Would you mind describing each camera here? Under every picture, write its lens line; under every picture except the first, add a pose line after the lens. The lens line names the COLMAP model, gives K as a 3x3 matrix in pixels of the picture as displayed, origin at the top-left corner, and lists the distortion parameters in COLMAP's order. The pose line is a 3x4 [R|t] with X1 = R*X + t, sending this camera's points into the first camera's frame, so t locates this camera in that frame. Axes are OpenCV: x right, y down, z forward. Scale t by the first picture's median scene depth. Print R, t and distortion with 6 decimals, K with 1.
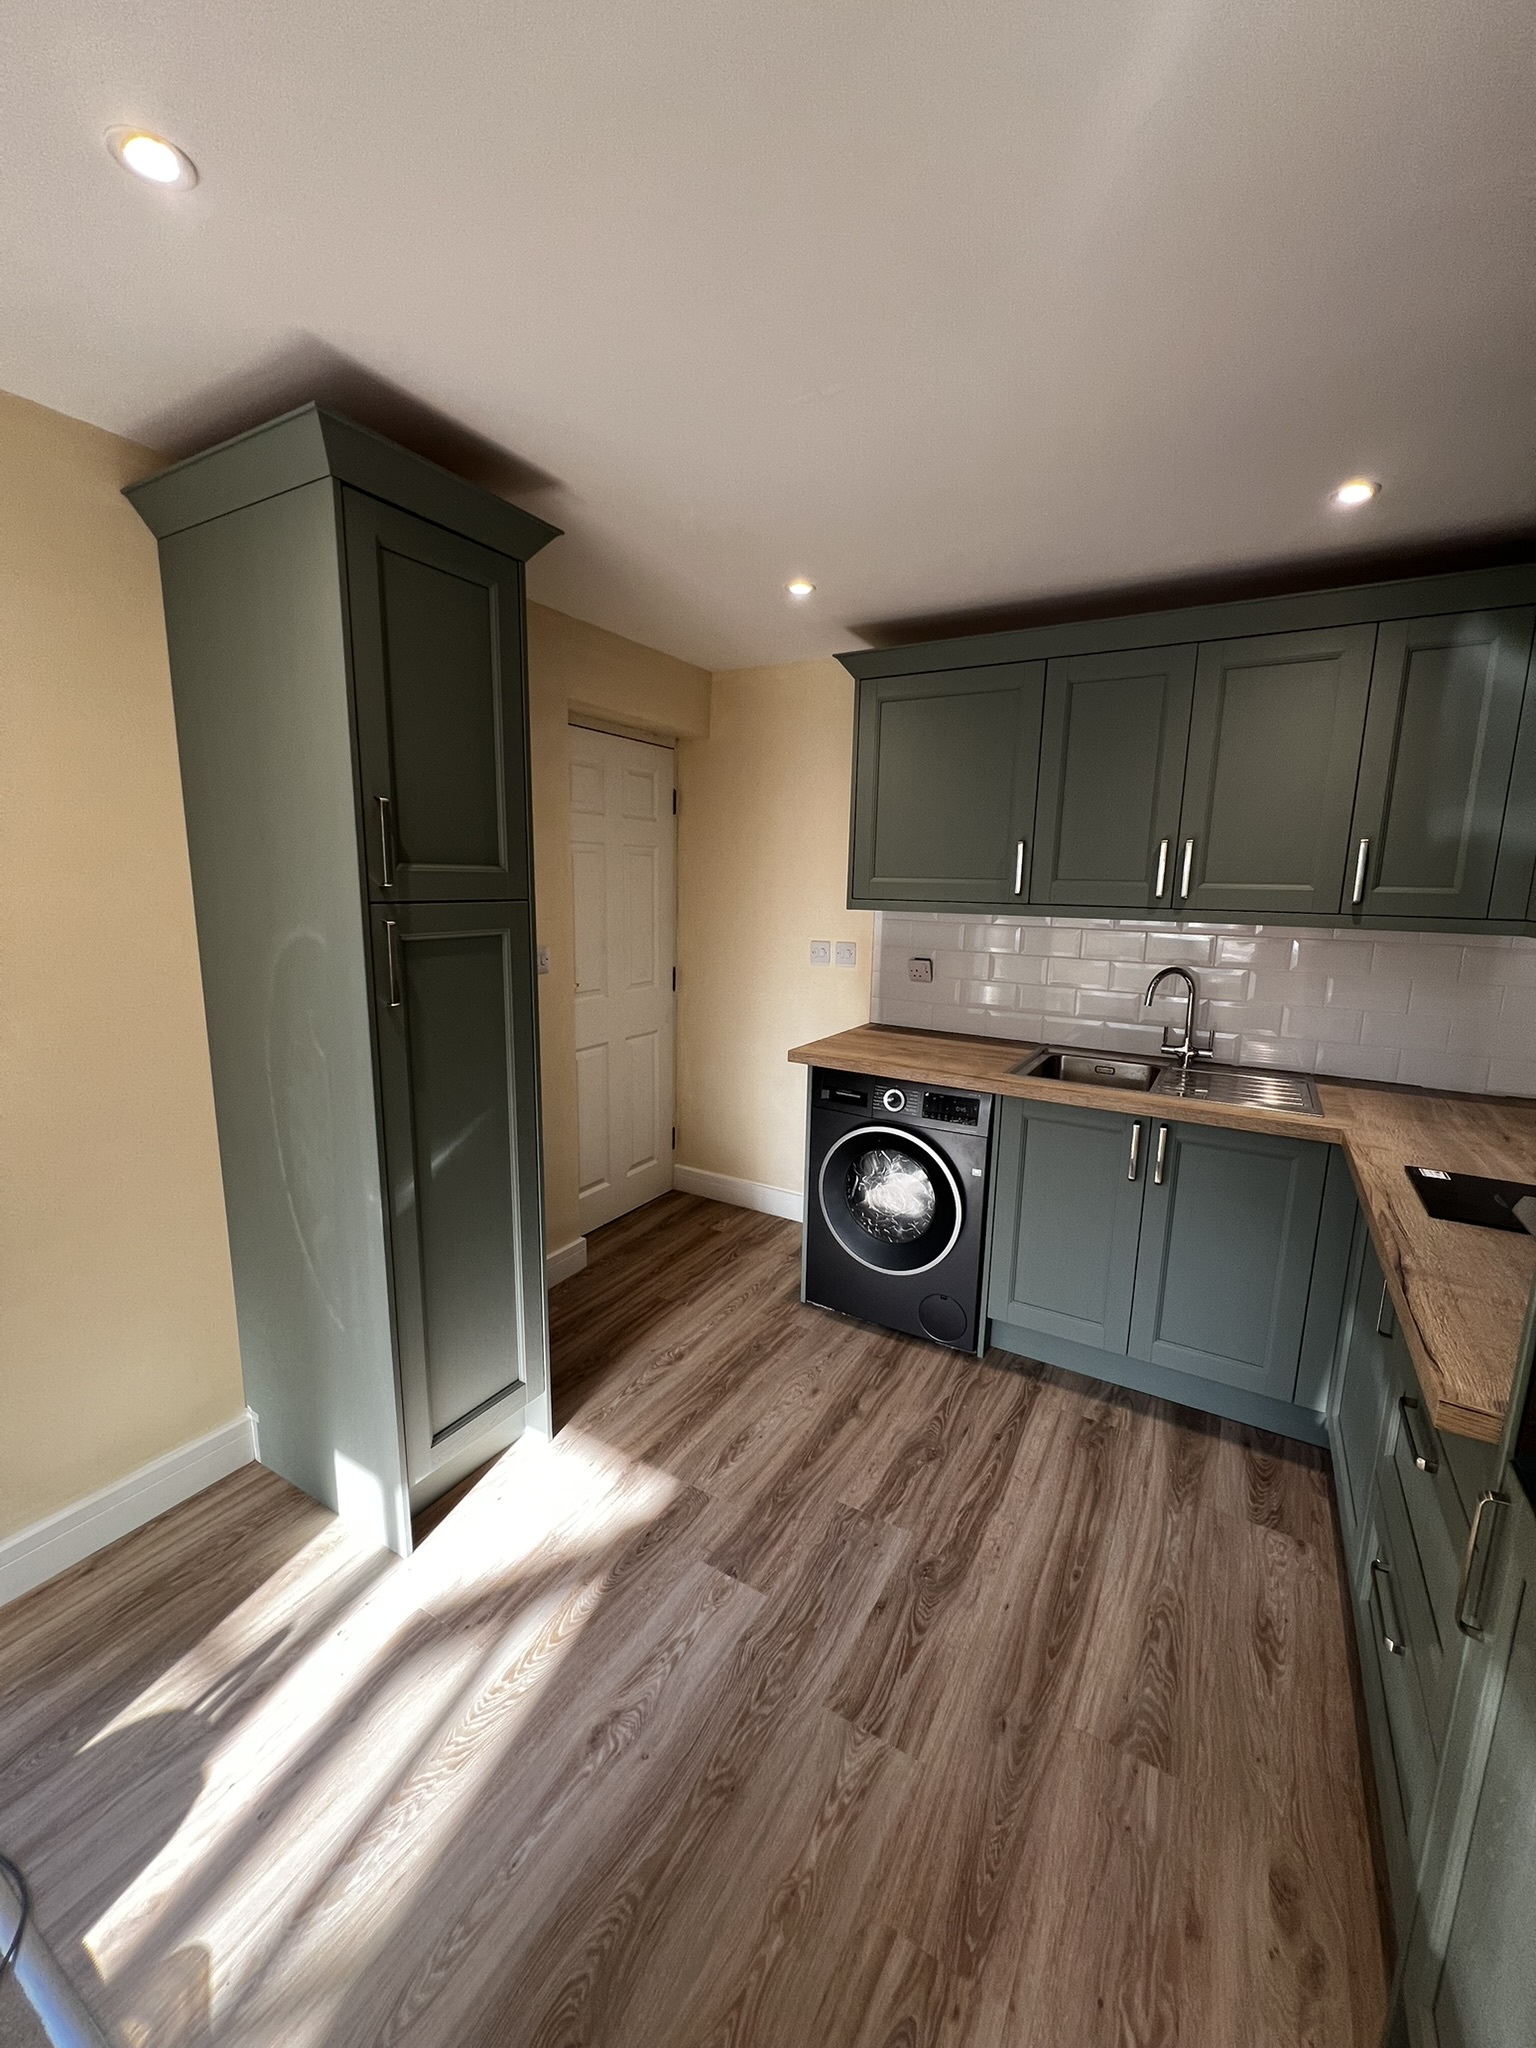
lens RADIAL K [[816.6, 0, 782.7], [0, 816.6, 1022.4], [0, 0, 1]] dist [-0.000142, -0.000207]
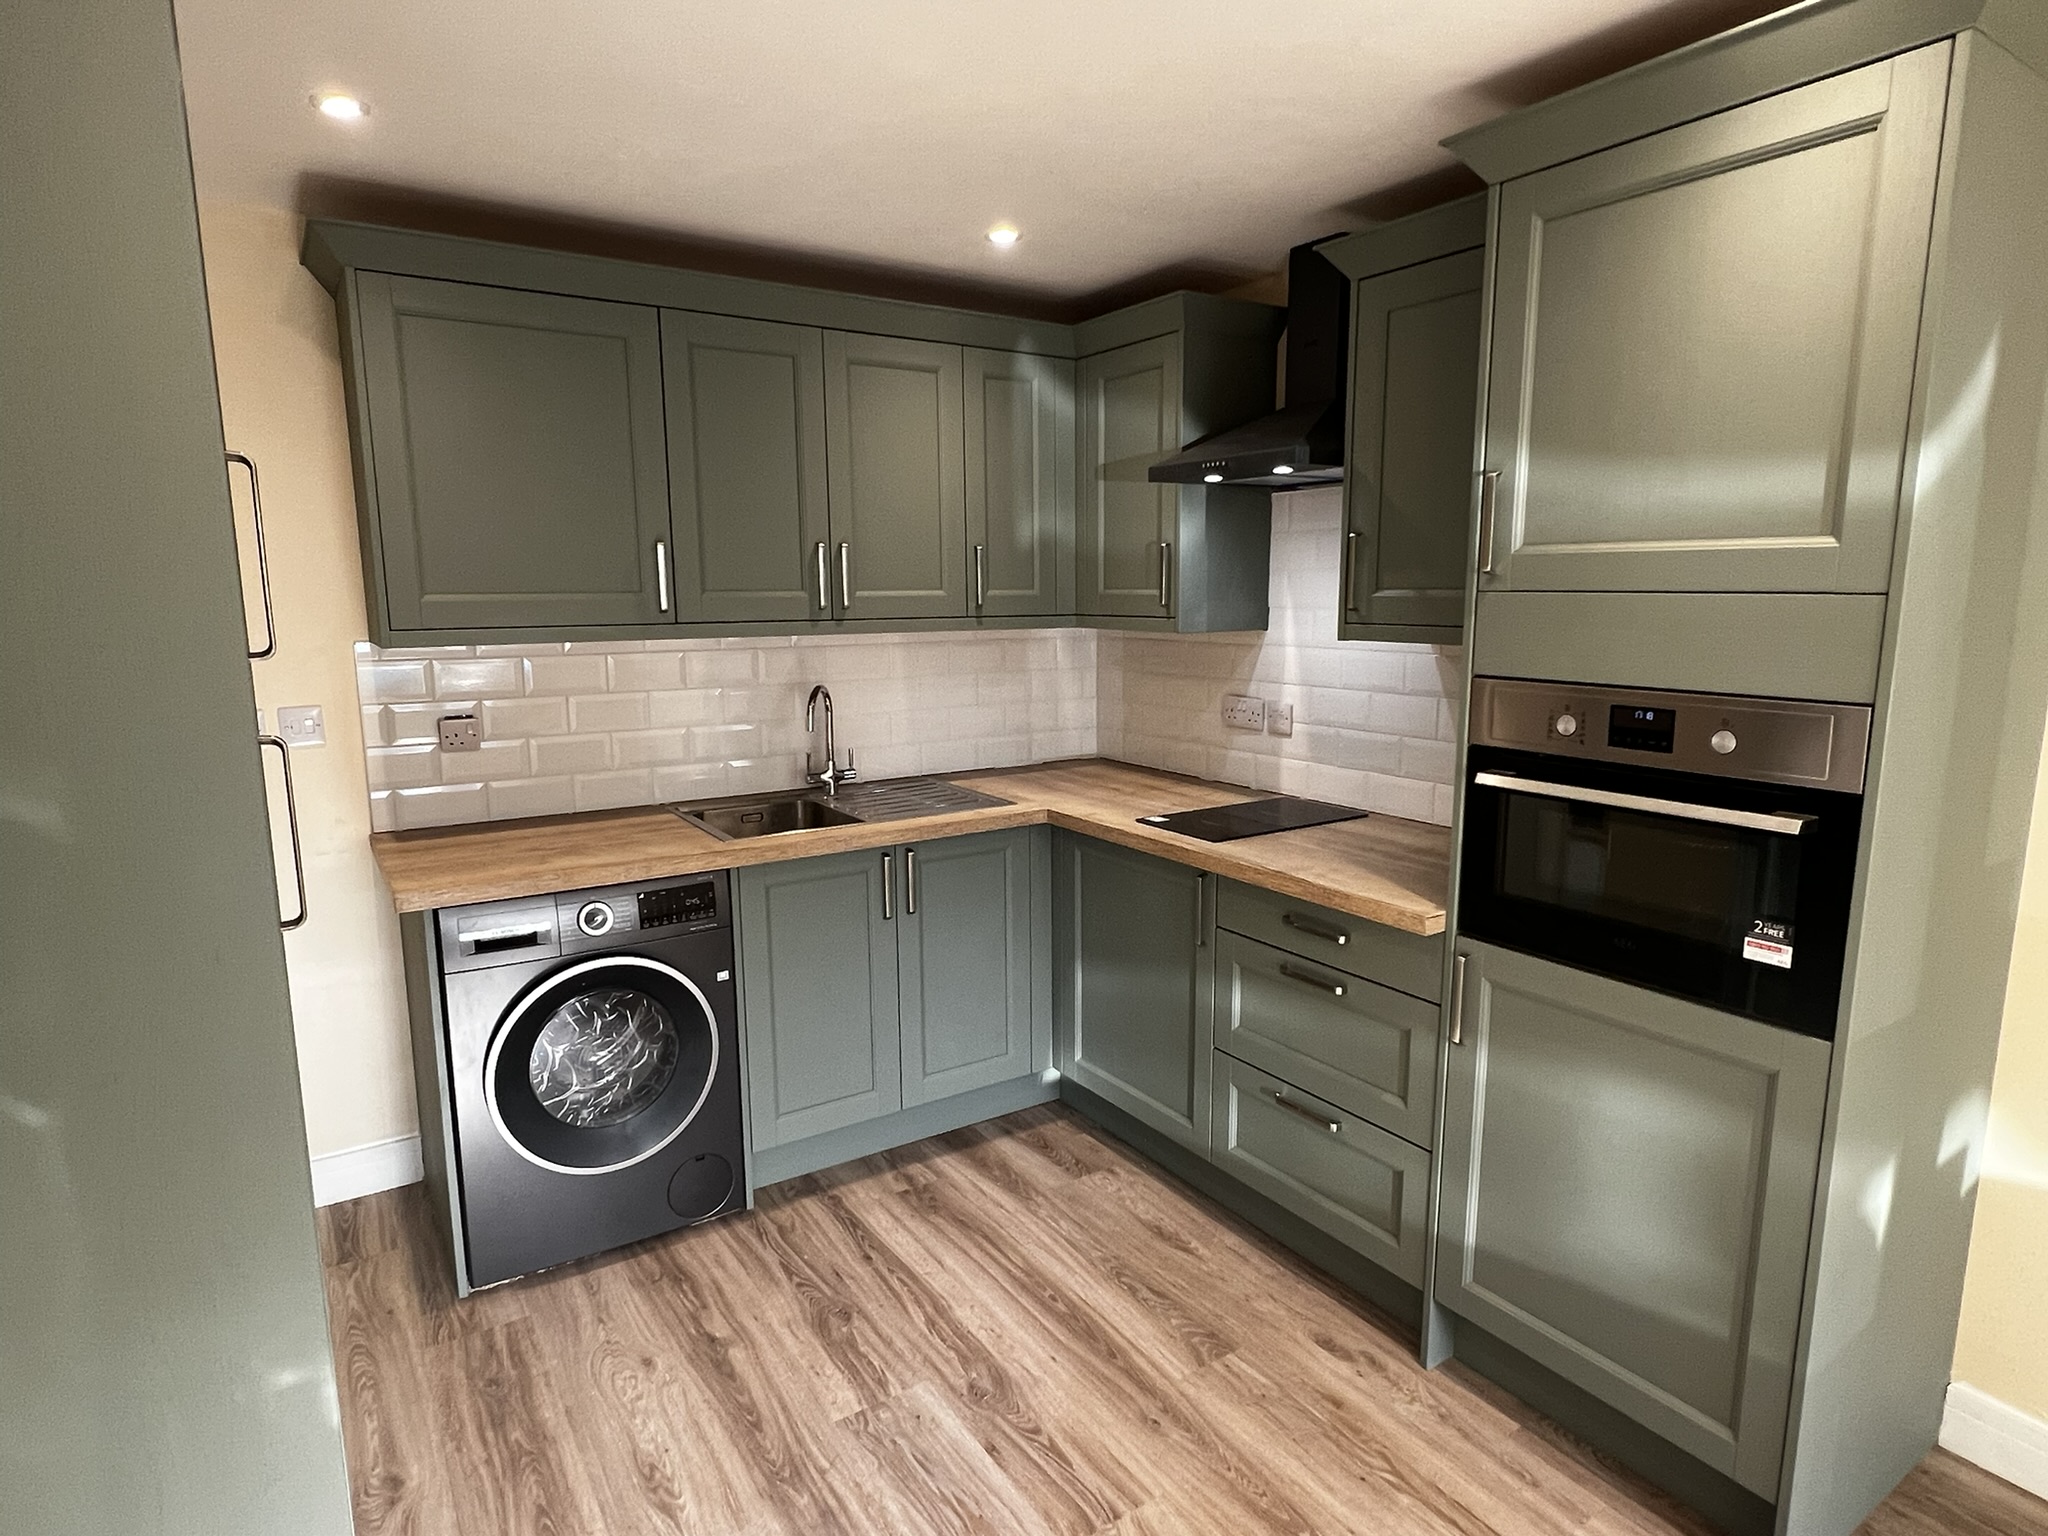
lens RADIAL K [[1115.0, 0, 1040.2], [0, 1115.0, 783.9], [0, 0, 1]] dist [-0.015003, 0.001393]
pose [[0.449701, -0.178161, 0.875230, -0.651455], [0.171382, 0.978908, 0.111208, -0.073609], [-0.876582, 0.099989, 0.470750, 0.297473]]
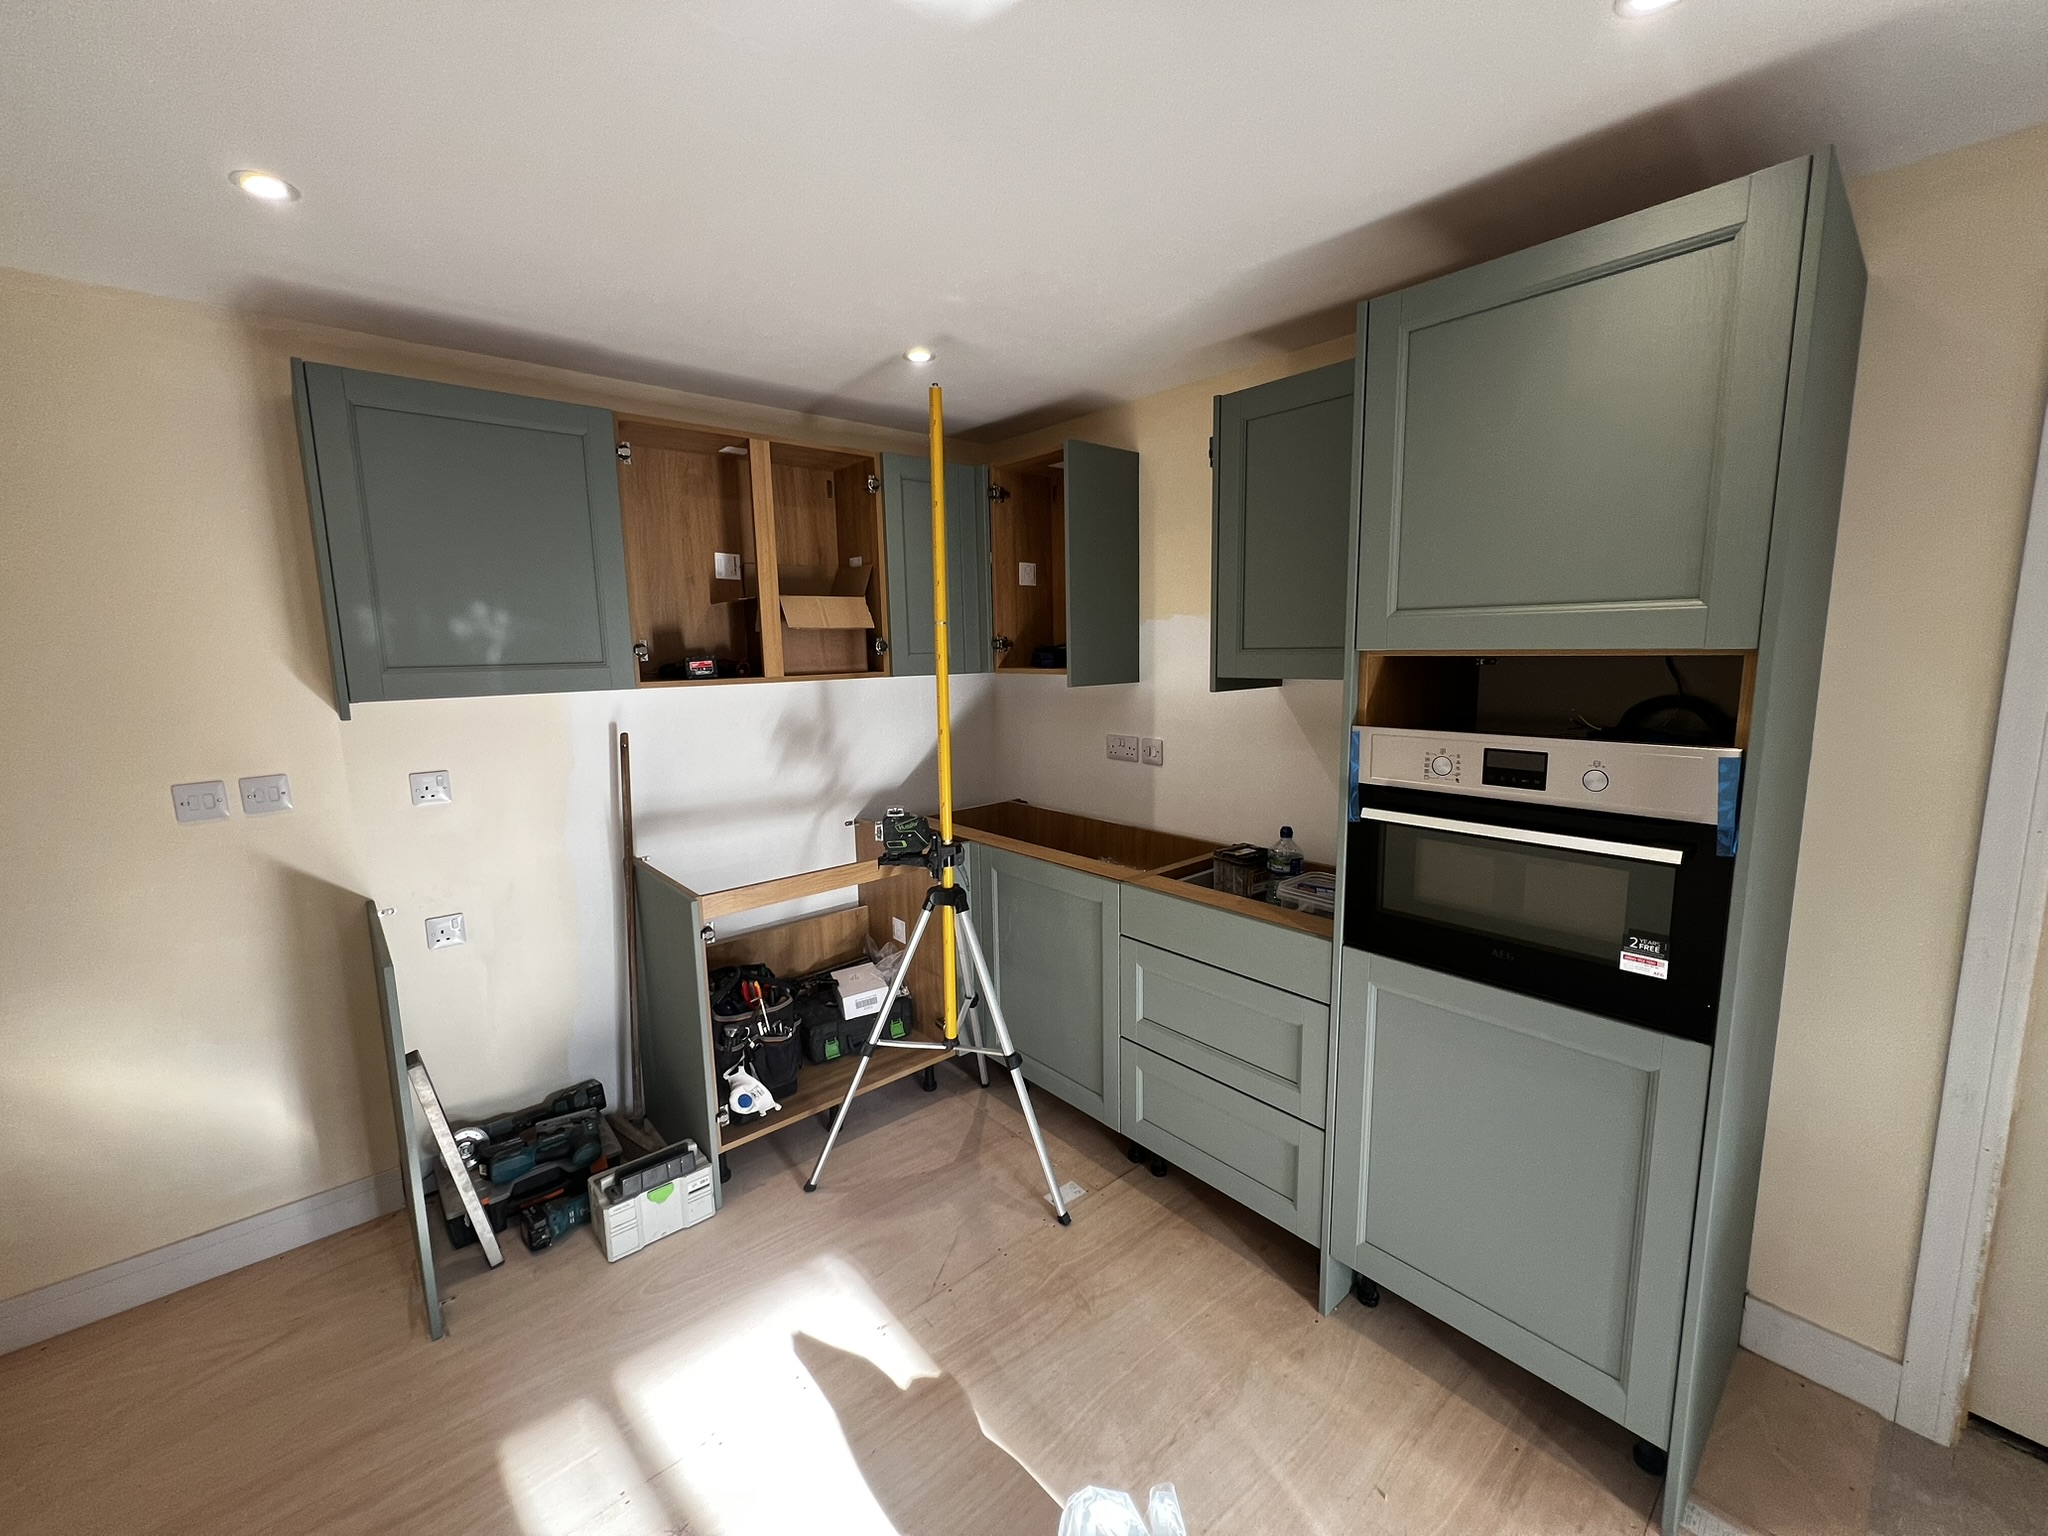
lens RADIAL K [[816.6, 0, 1023.5], [0, 816.6, 757.1], [0, 0, 1]] dist [-0.000142, -0.000207]
pose [[0.338318, -0.157752, 0.927715, -0.499123], [0.194203, 0.976331, 0.095197, -0.104502], [-0.920775, 0.147959, 0.360947, 0.428969]]
